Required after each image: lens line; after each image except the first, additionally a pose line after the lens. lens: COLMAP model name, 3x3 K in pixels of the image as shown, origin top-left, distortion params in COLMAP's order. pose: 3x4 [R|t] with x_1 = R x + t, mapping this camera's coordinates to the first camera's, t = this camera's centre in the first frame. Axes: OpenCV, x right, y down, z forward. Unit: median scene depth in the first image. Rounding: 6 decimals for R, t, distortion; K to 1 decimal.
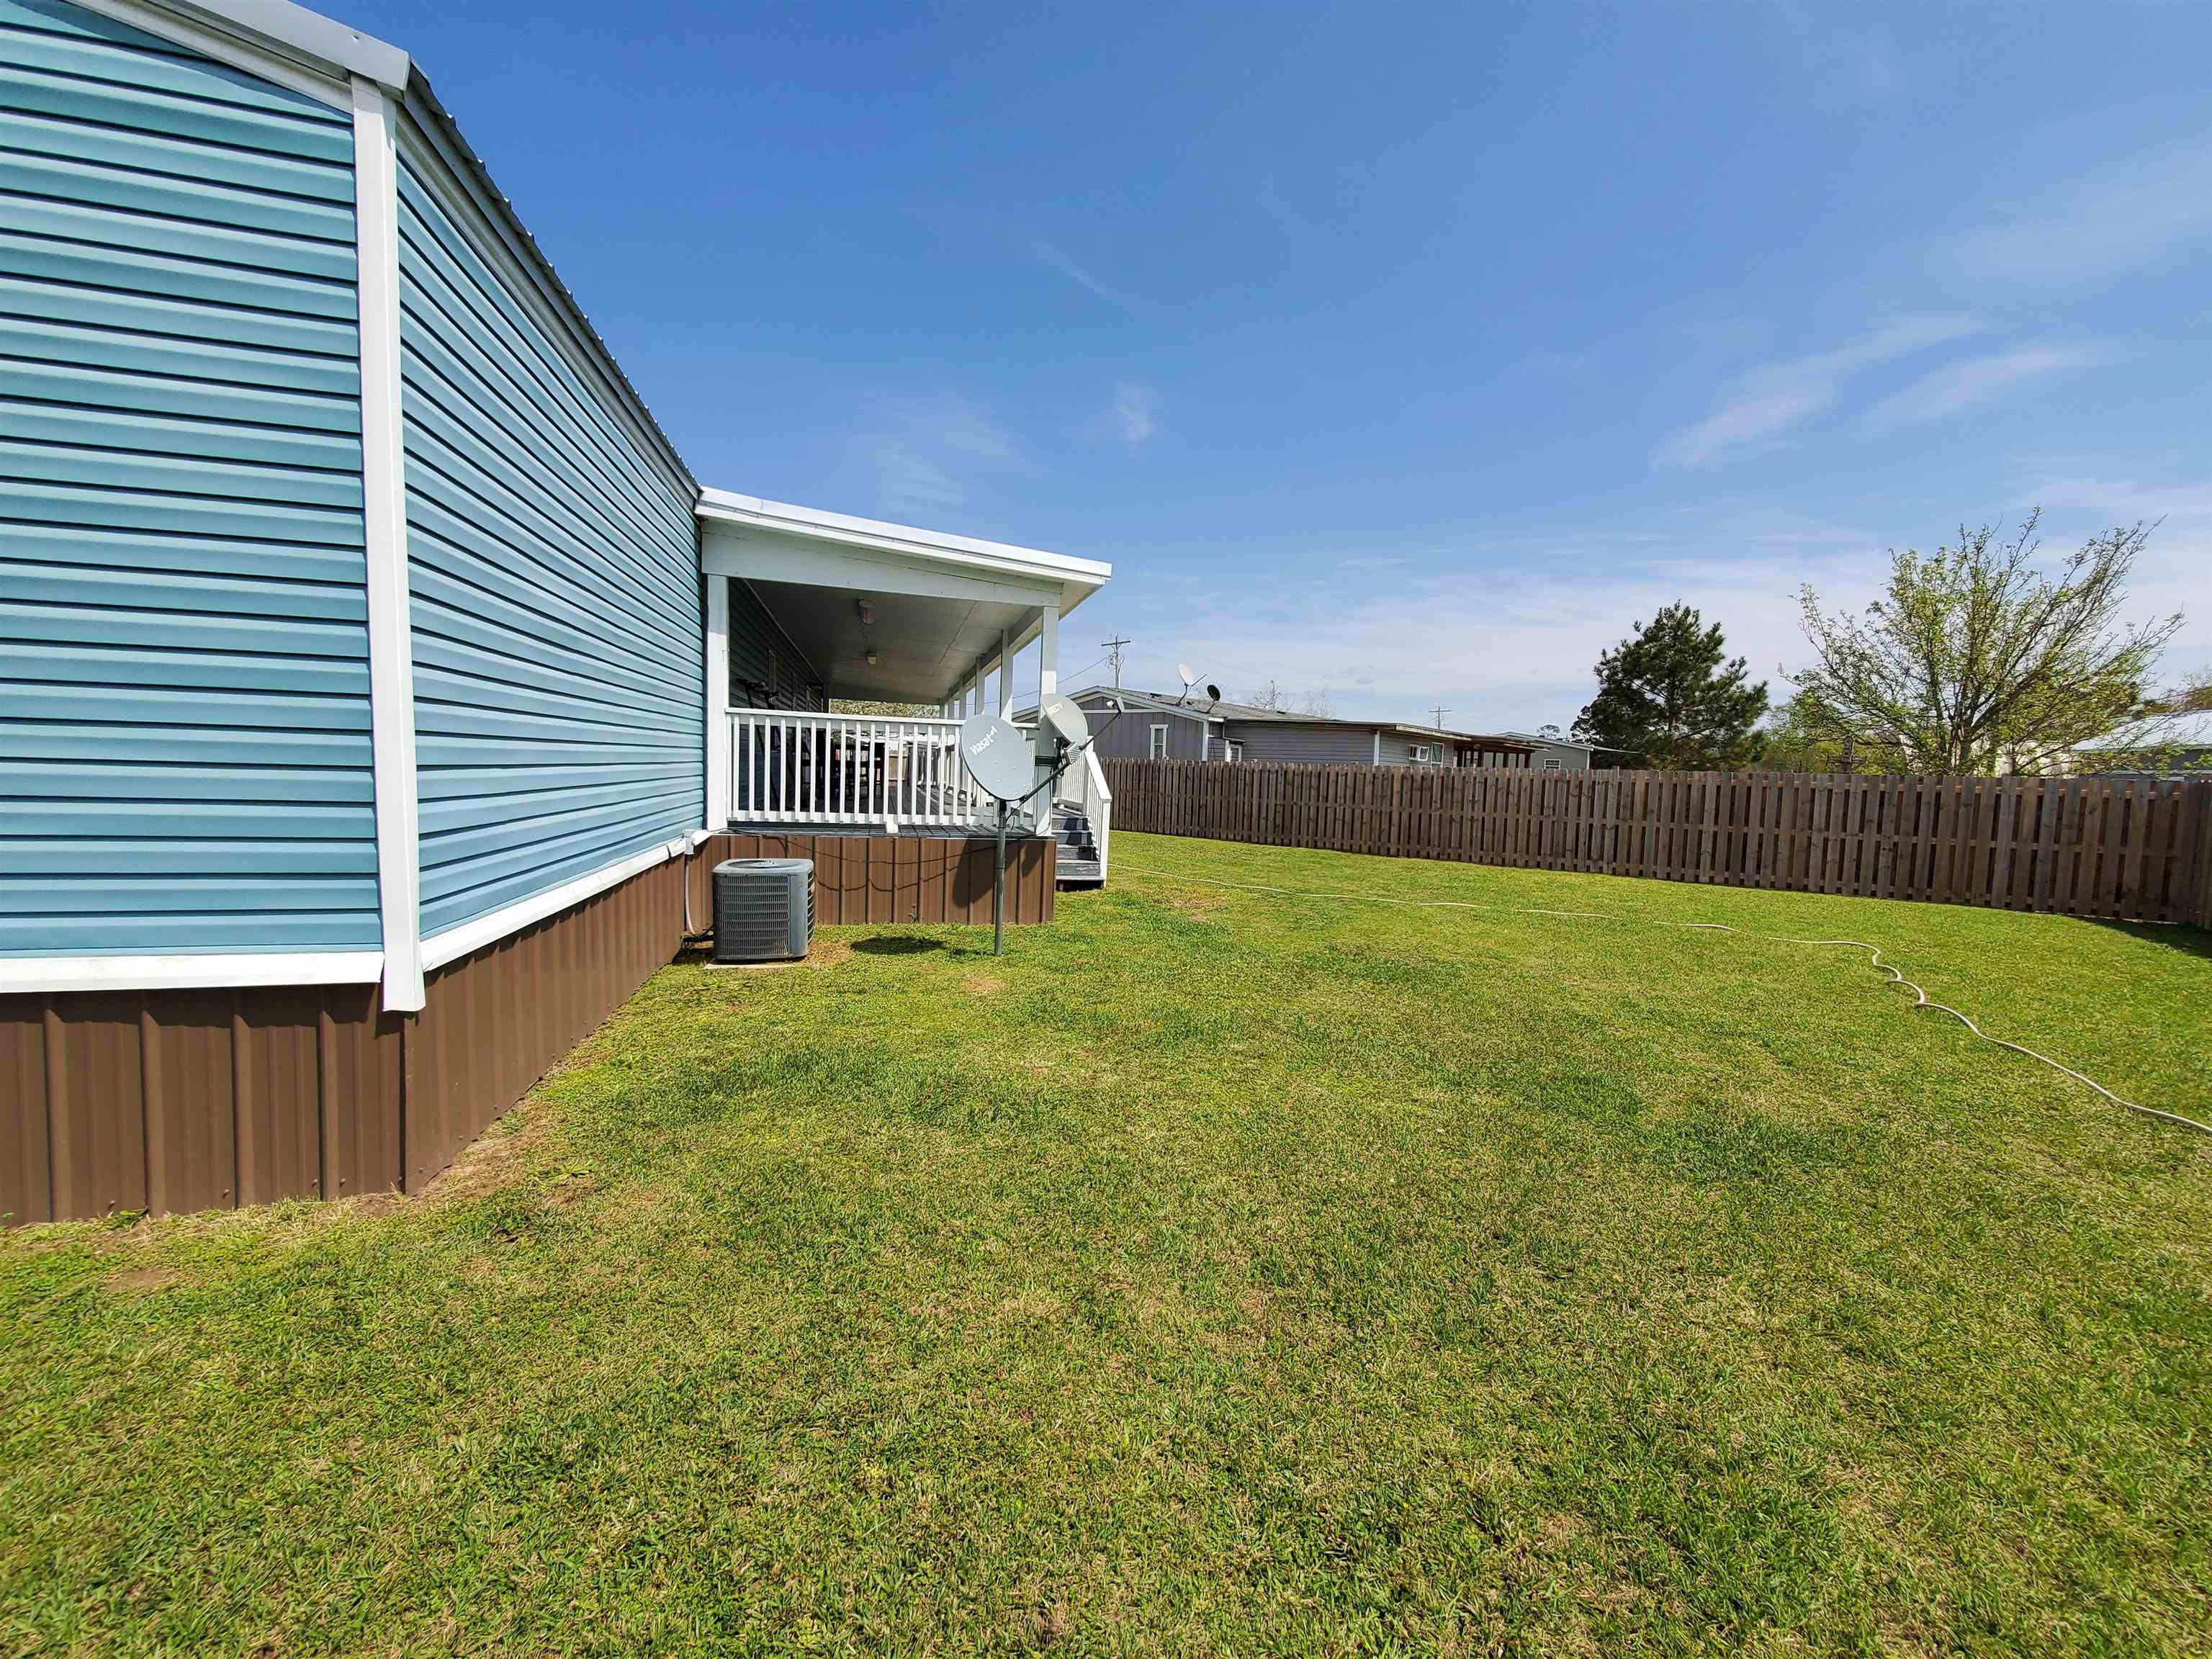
lens RADIAL K [[874.5, 0, 1143.8], [0, 874.5, 829.6], [0, 0, 1]] dist [0.003362, -0.001979]
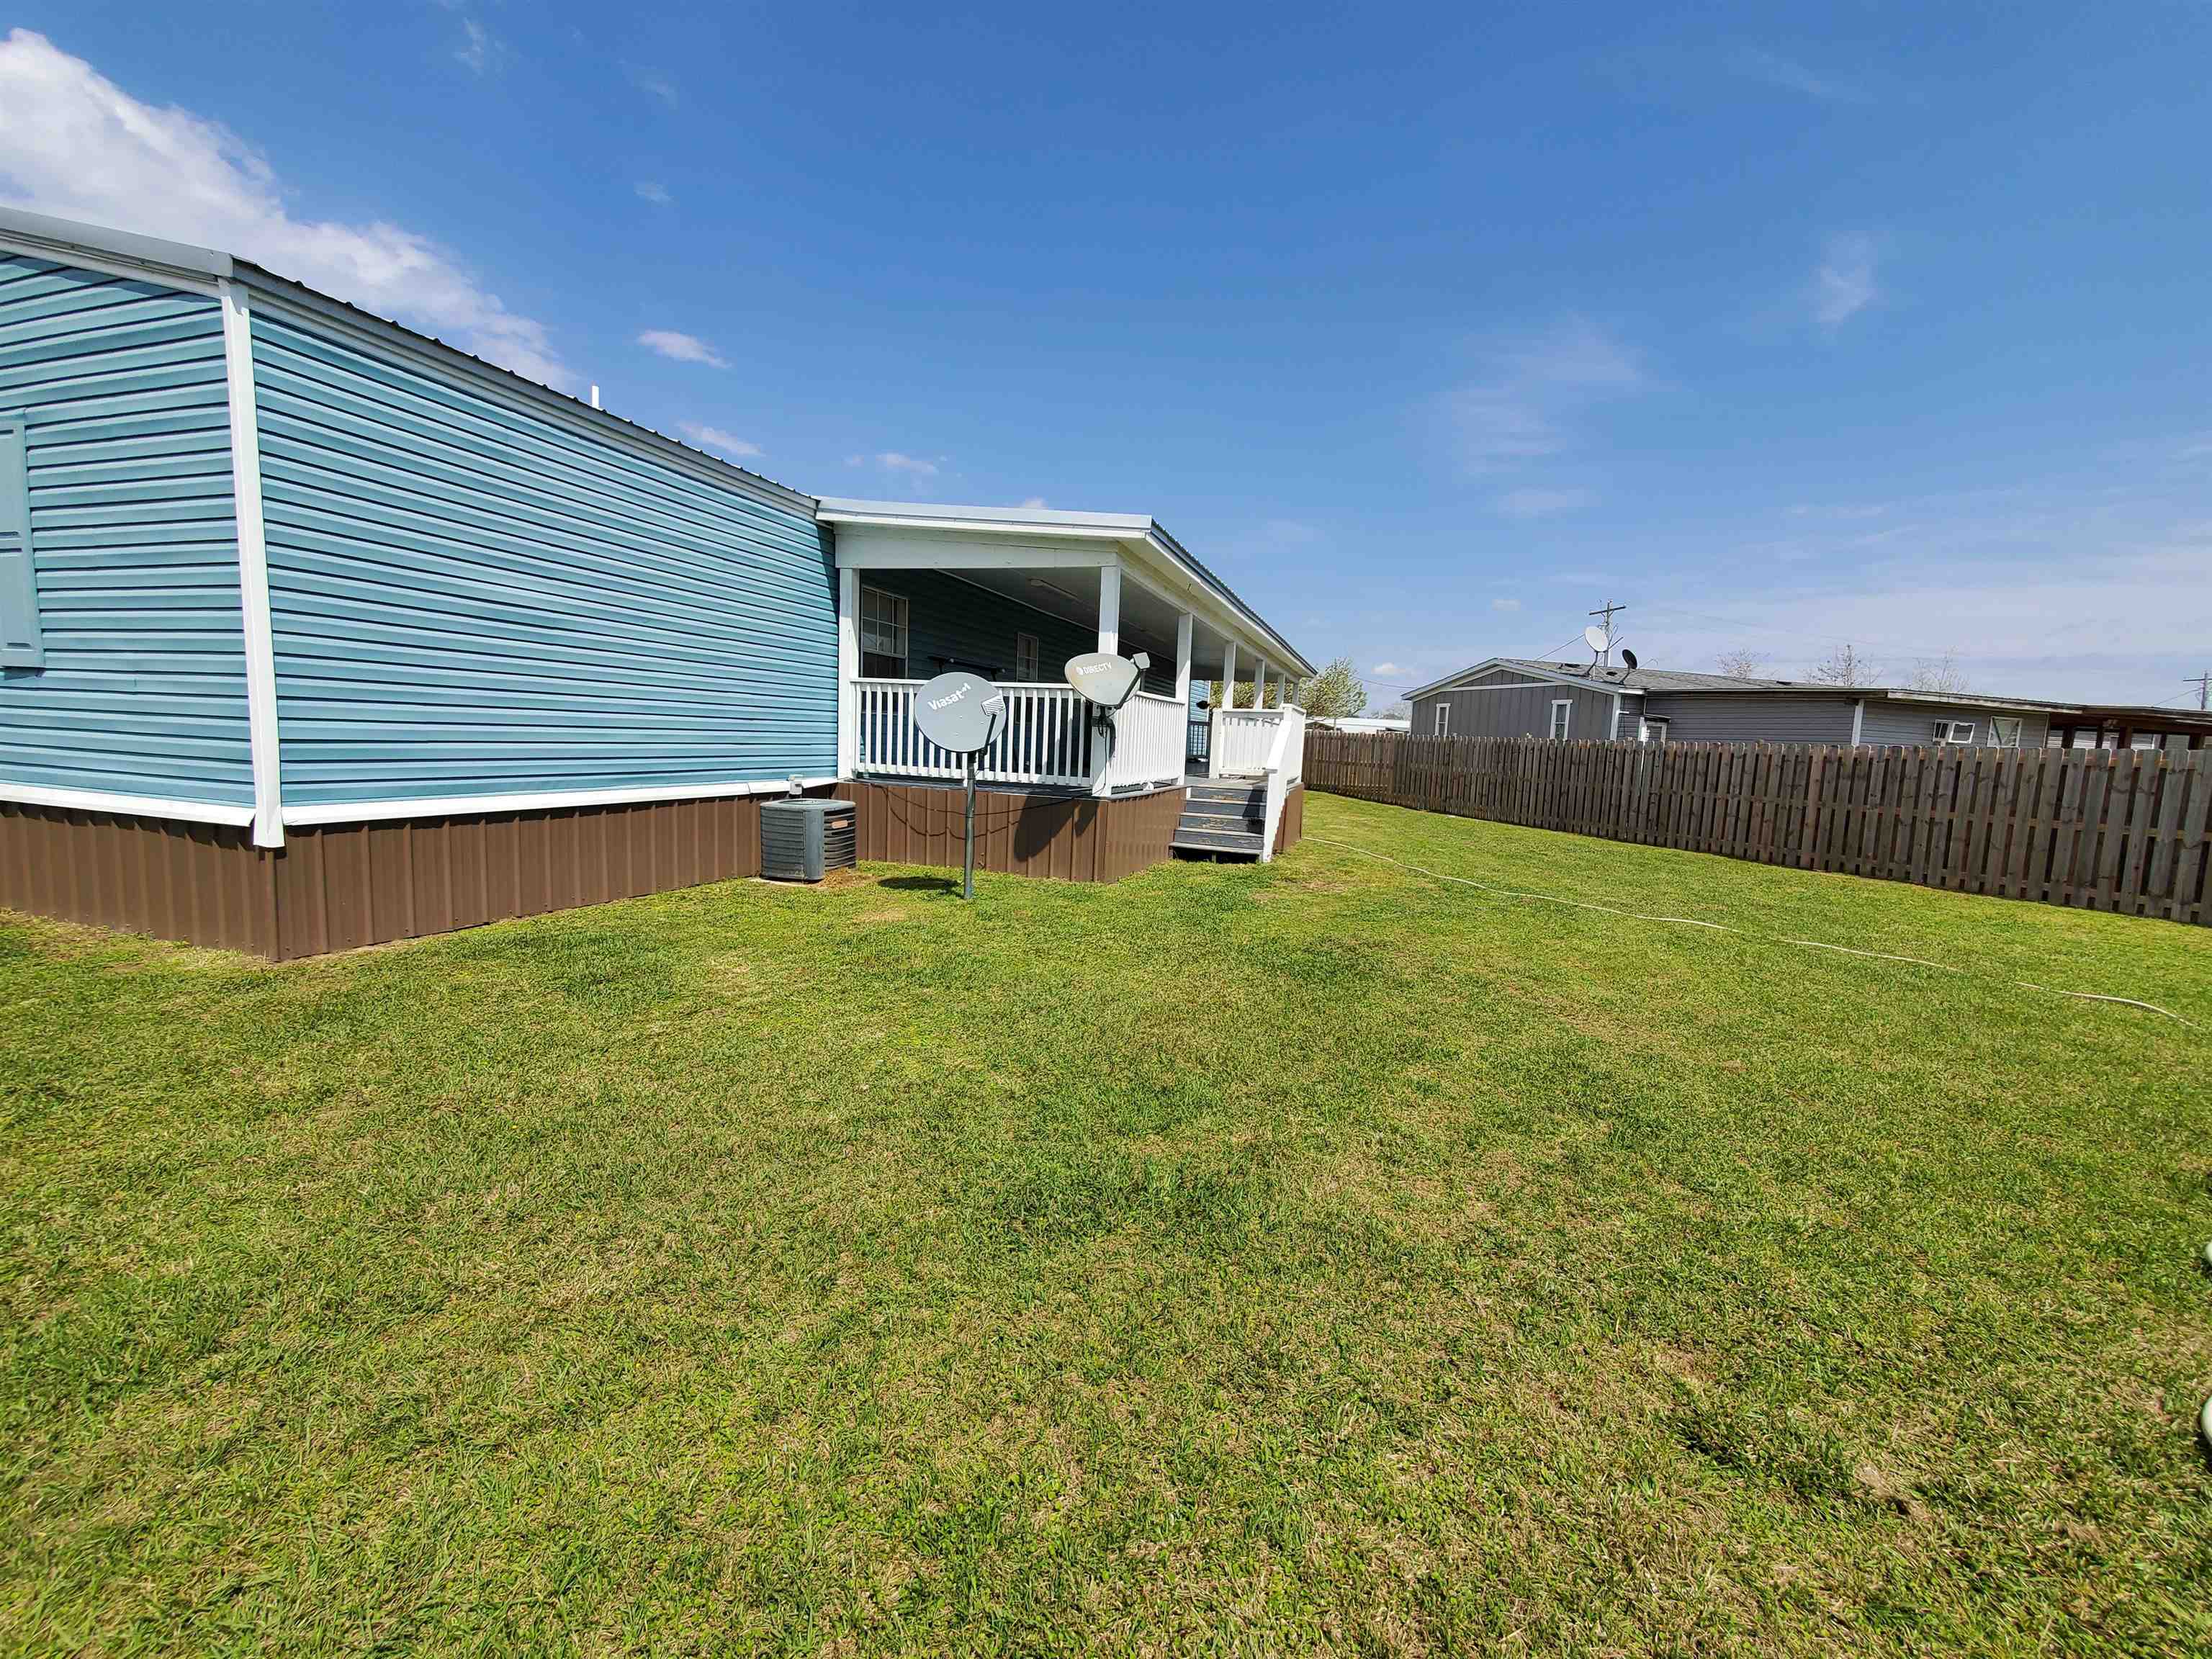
lens RADIAL K [[874.5, 0, 1119.1], [0, 874.5, 826.0], [0, 0, 1]] dist [0.003362, -0.001979]
pose [[0.835961, 0.057240, -0.545795, 0.219738], [-0.052015, 0.998333, 0.025032, 0.007233], [0.546318, 0.007464, 0.837545, 0.080971]]
